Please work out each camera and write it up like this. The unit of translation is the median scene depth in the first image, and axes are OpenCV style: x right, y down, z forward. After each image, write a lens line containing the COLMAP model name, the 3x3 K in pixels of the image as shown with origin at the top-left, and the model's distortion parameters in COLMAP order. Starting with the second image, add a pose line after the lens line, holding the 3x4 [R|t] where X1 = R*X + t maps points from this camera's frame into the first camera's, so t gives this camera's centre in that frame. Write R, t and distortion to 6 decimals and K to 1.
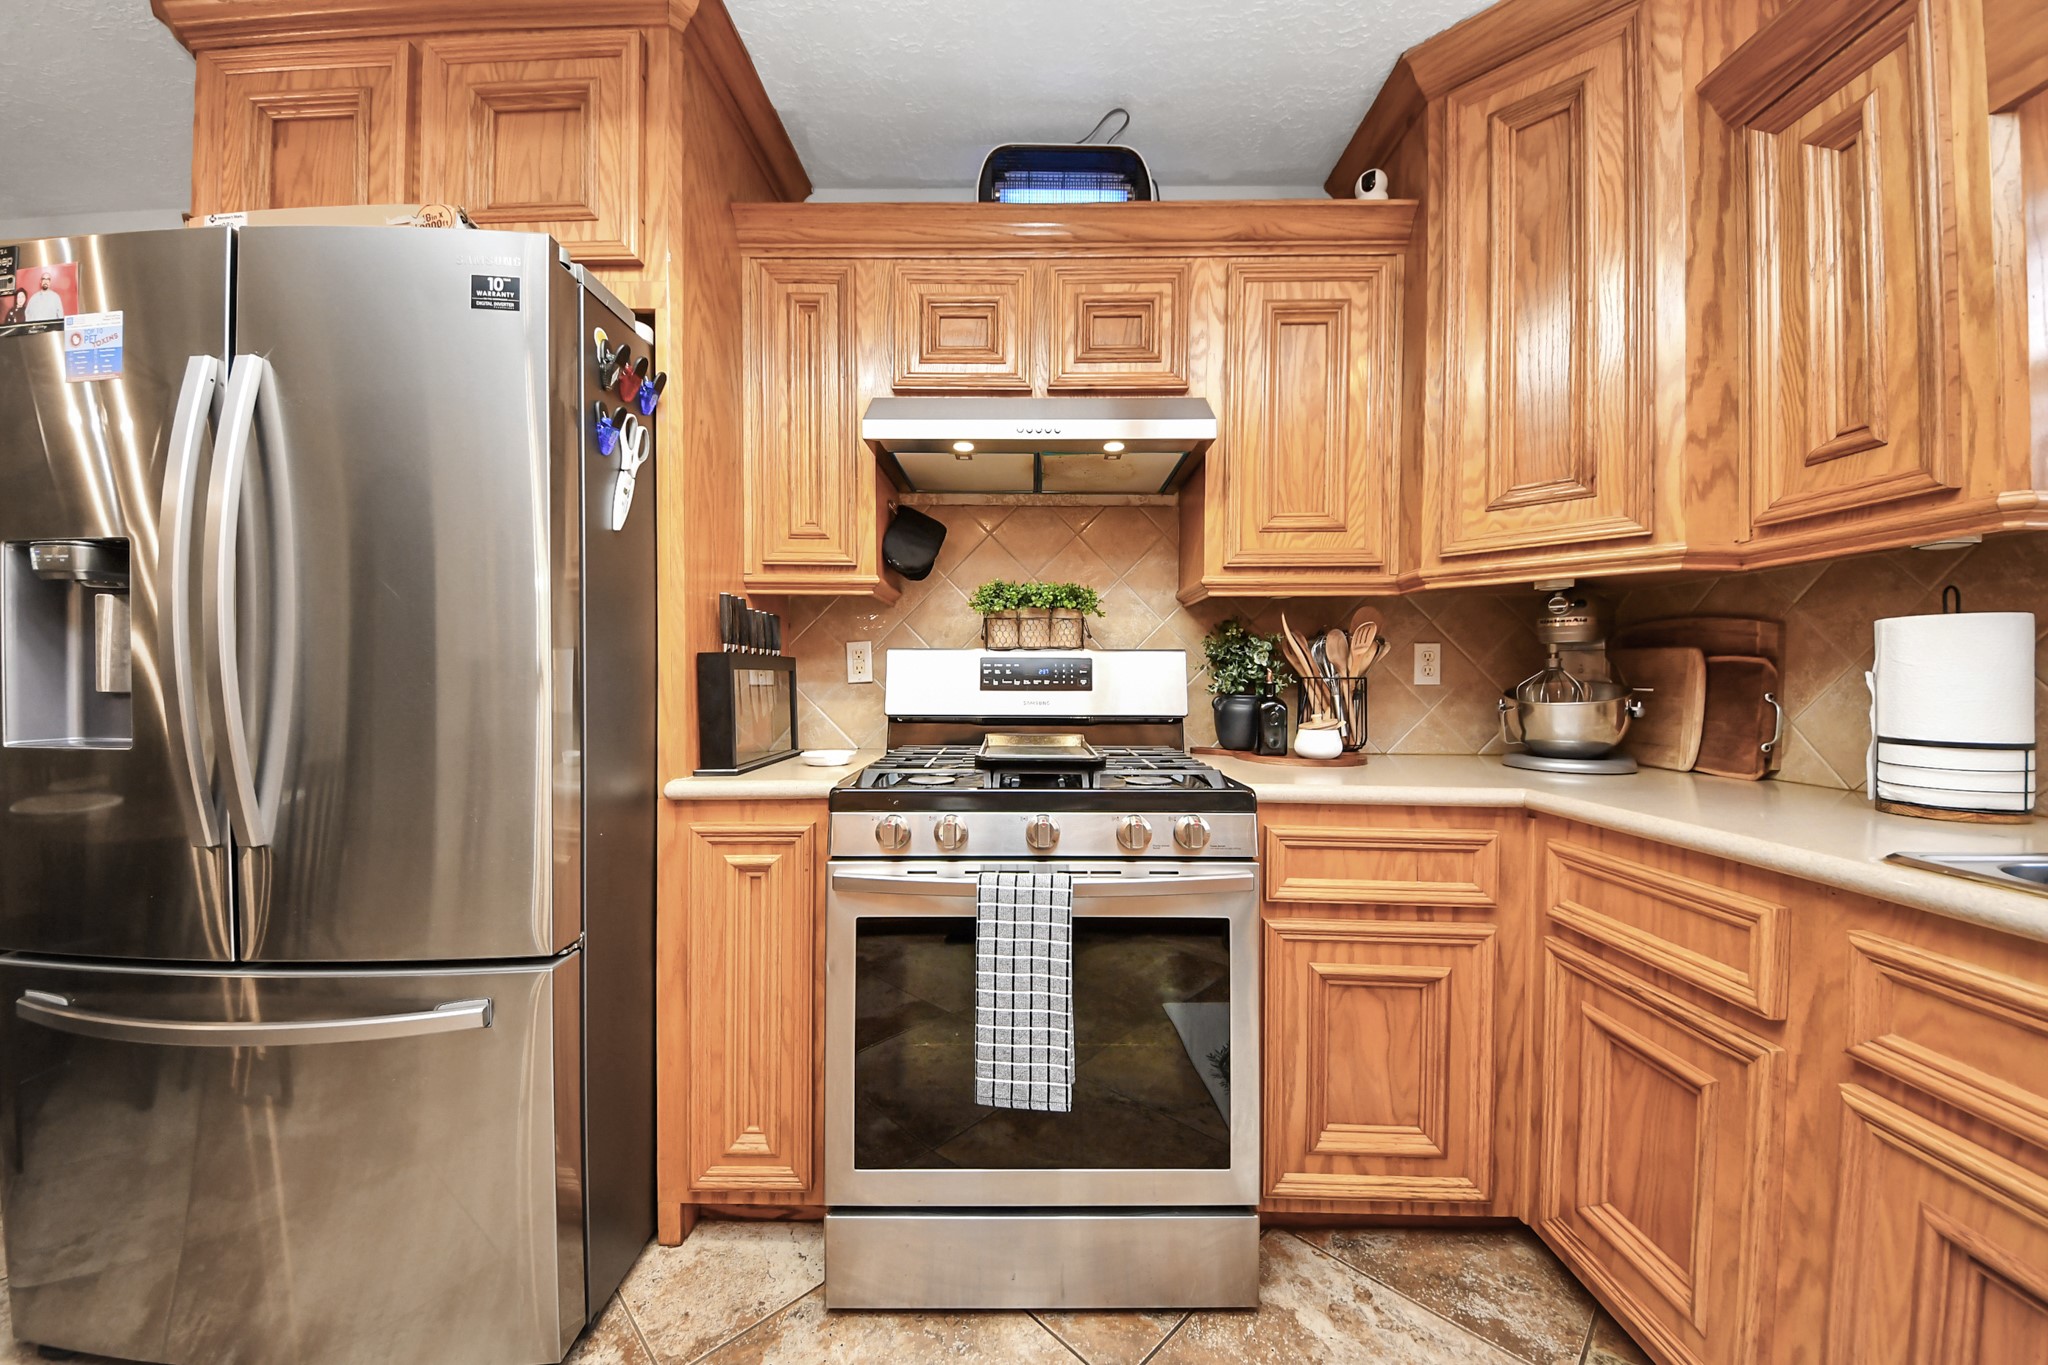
lens RADIAL K [[731.9, 0, 1020.8], [0, 731.9, 685.5], [0, 0, 1]] dist [0.040161, -0.026409]
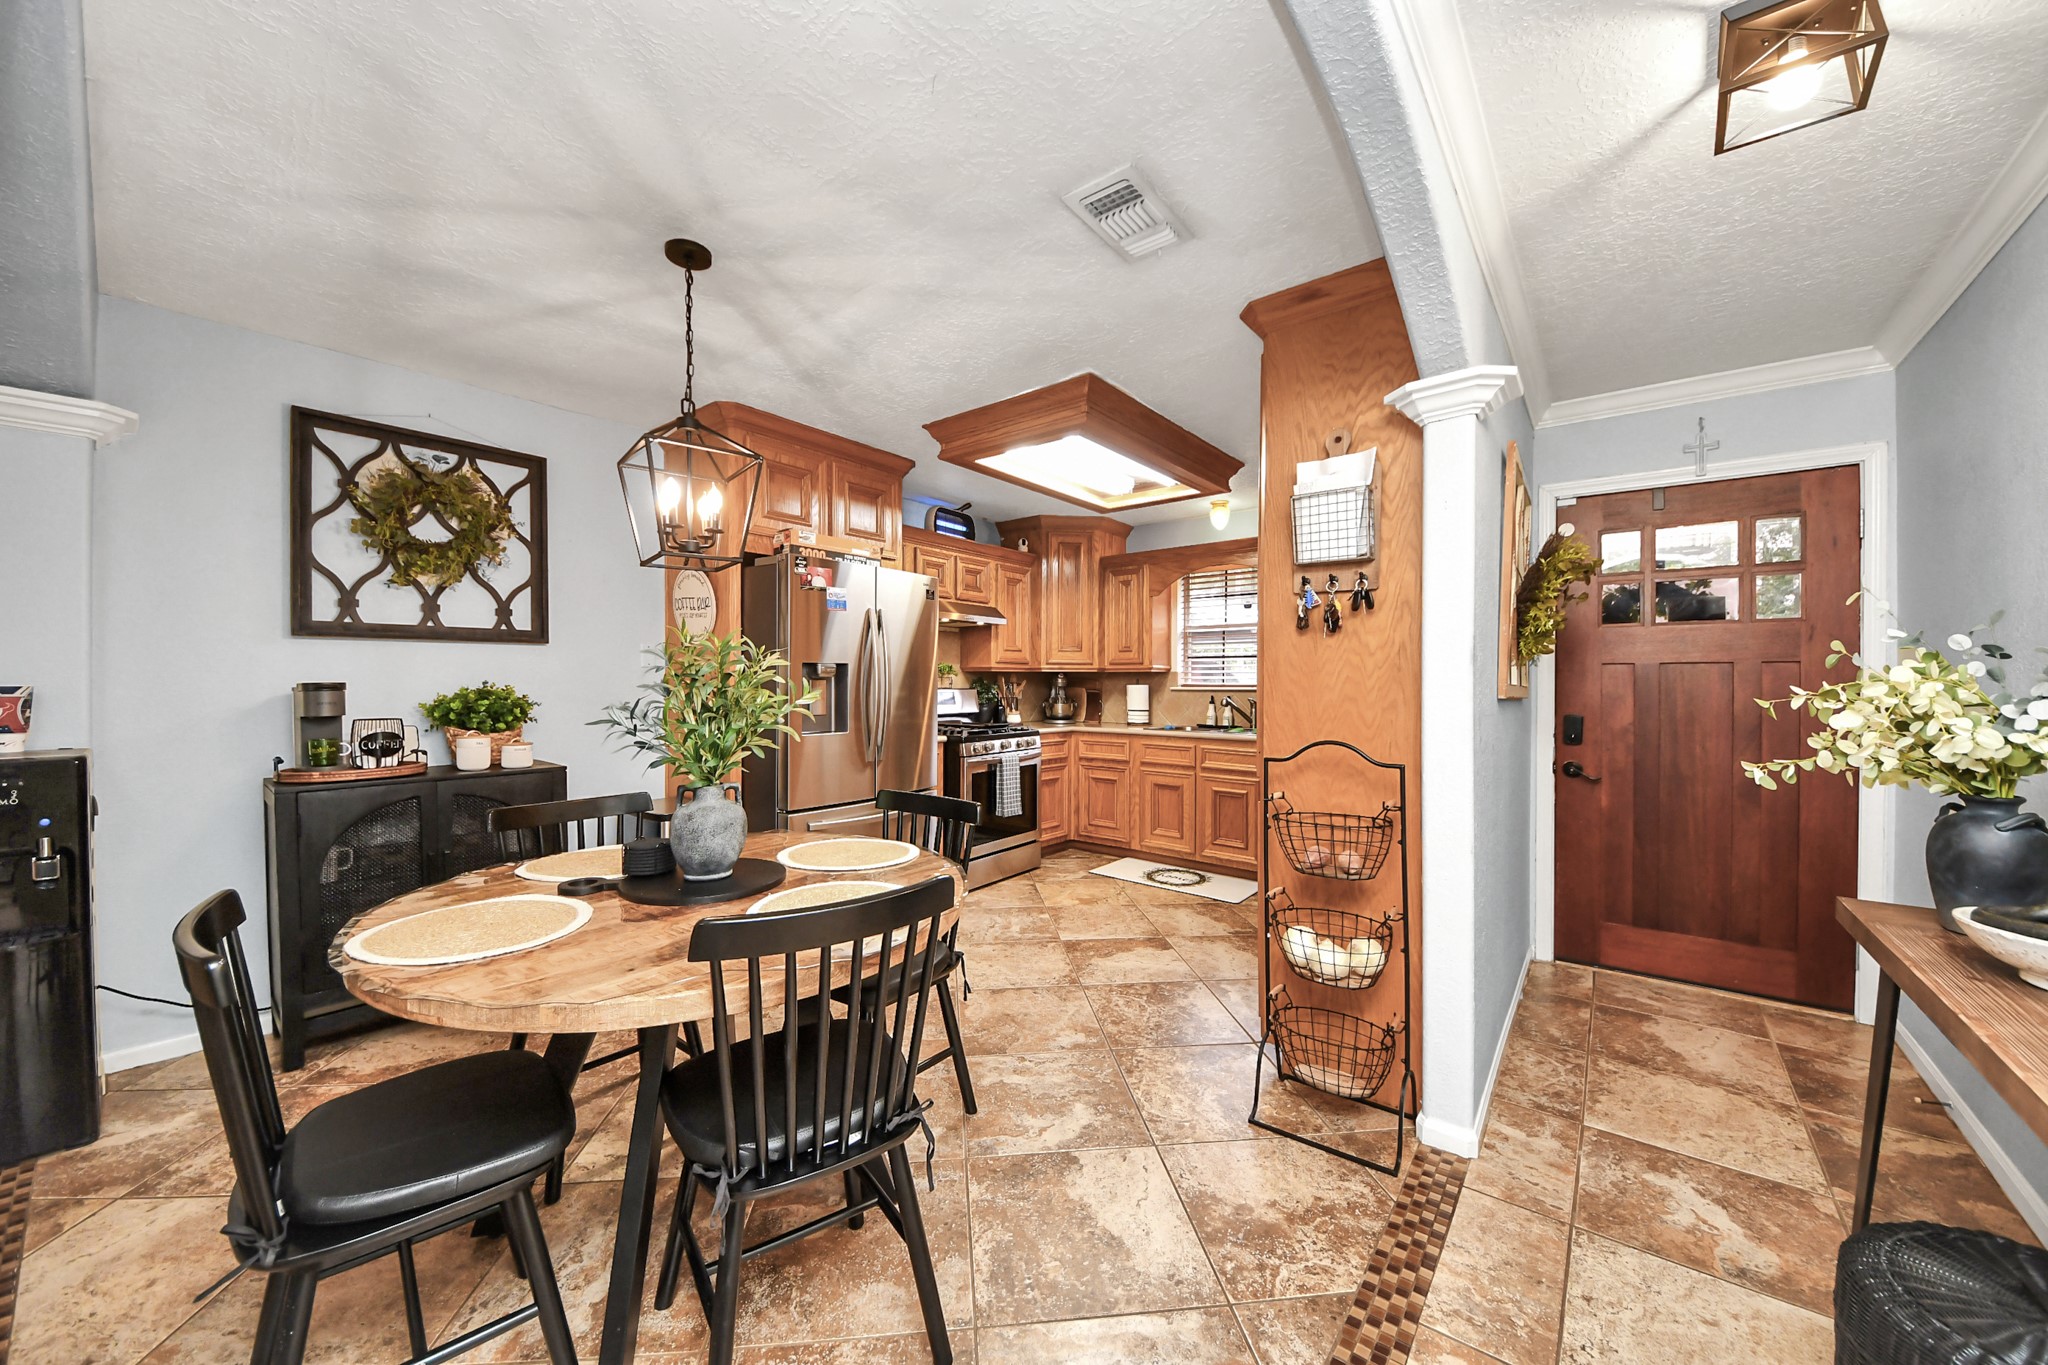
lens RADIAL K [[731.9, 0, 1020.8], [0, 731.9, 685.5], [0, 0, 1]] dist [0.040161, -0.026409]
pose [[0.617198, -0.005660, 0.786787, -2.448897], [0.008604, 0.999963, 0.000444, -0.077800], [-0.786761, 0.006495, 0.617224, -1.132927]]
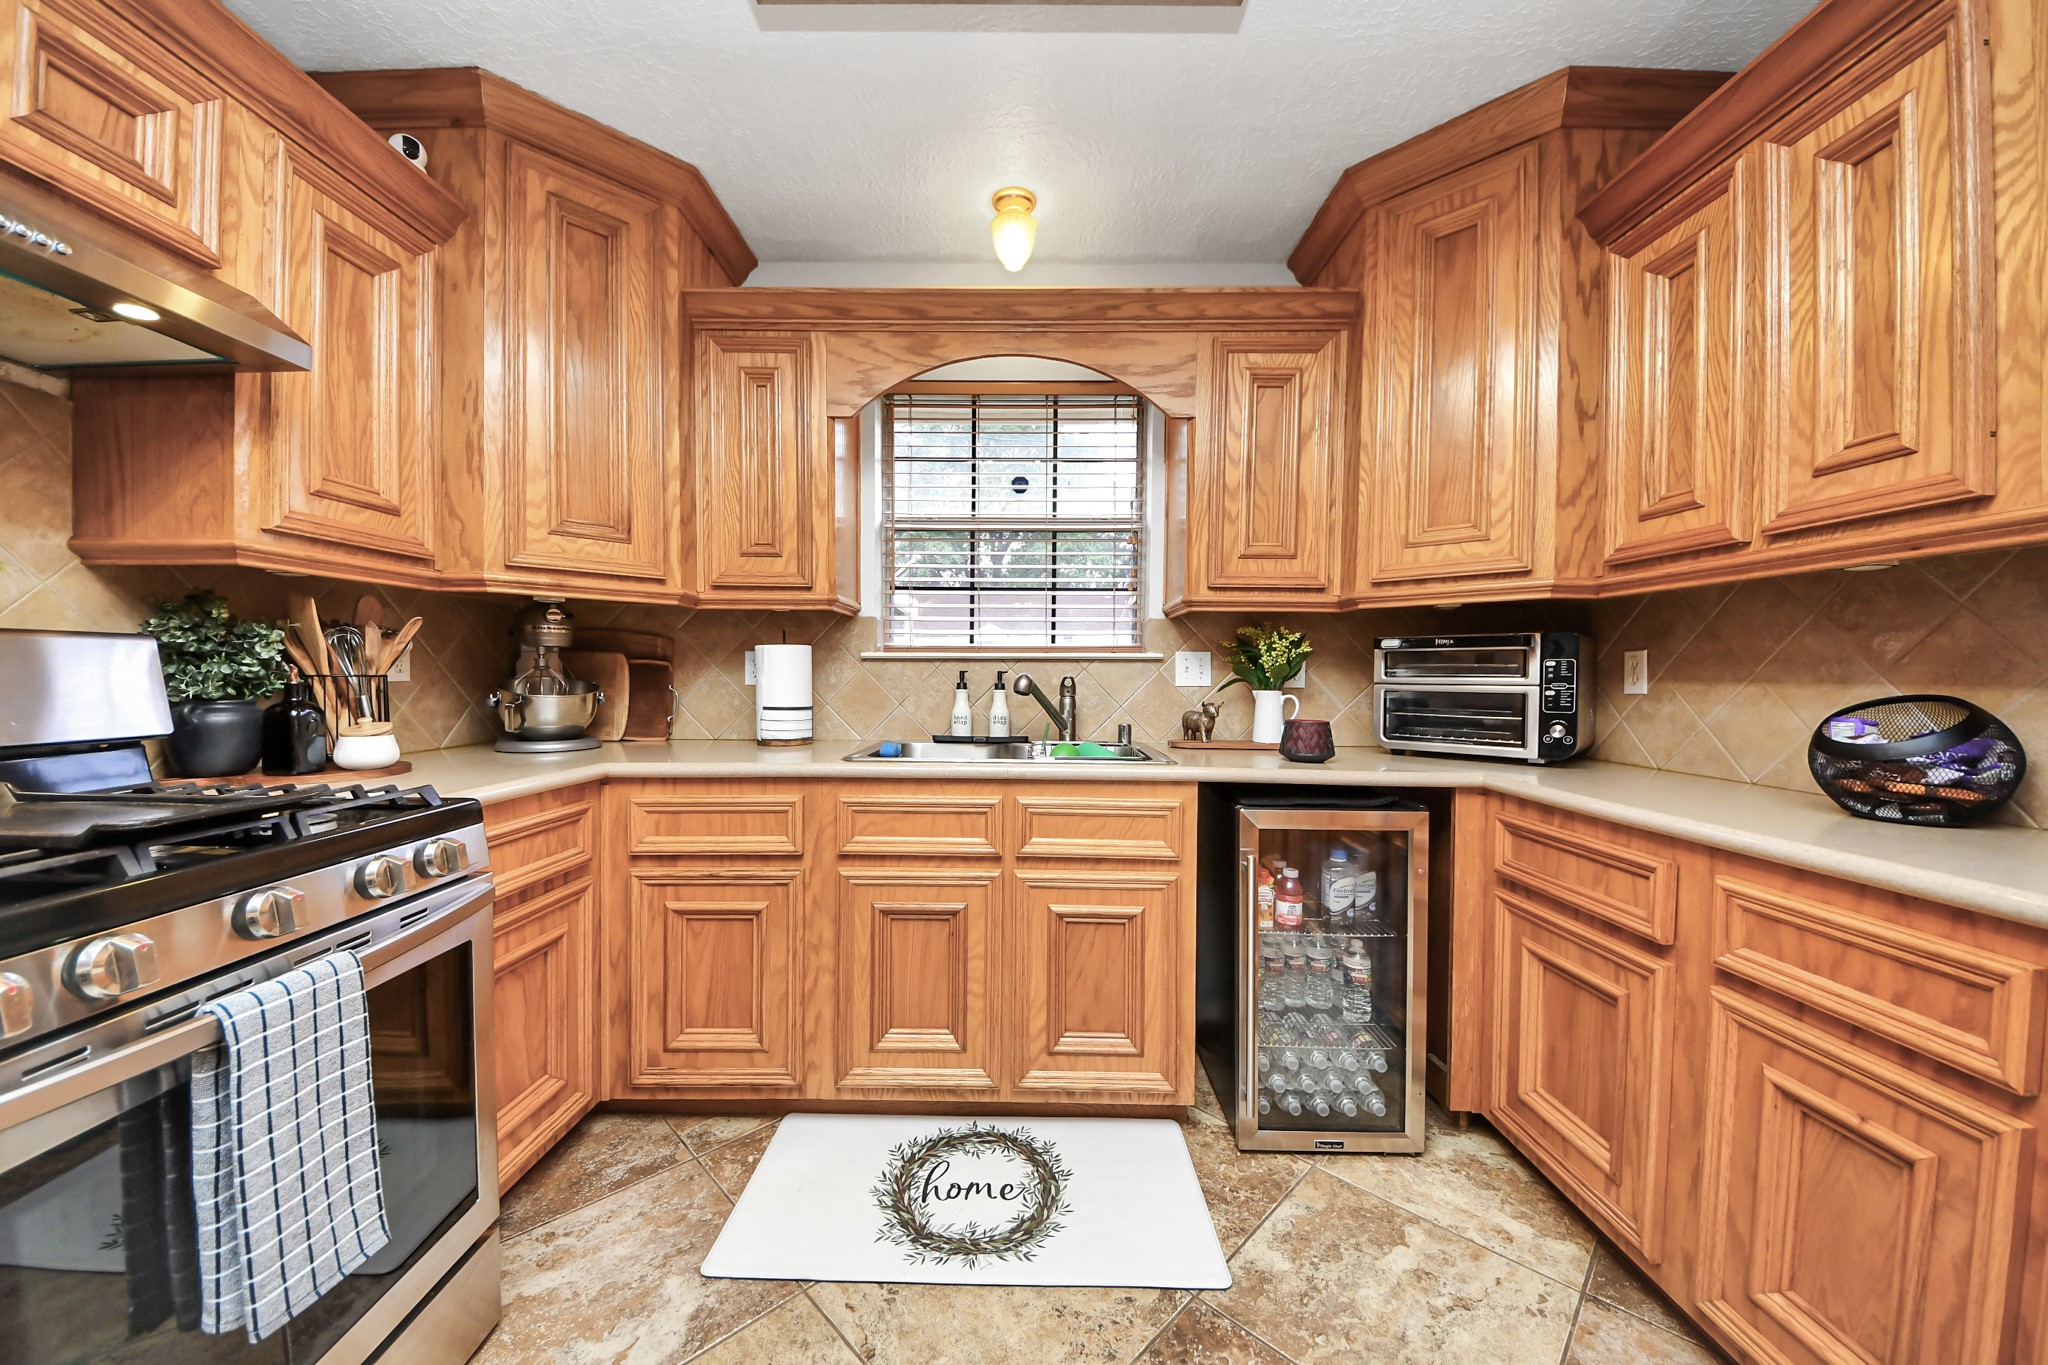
lens RADIAL K [[717.6, 0, 1012.1], [0, 717.6, 688.7], [0, 0, 1]] dist [0.042341, -0.030449]
pose [[0.002225, -0.025495, 0.999672, -0.558162], [0.005339, 0.999661, 0.025483, -0.016360], [-0.999983, 0.005281, 0.002360, 0.284609]]
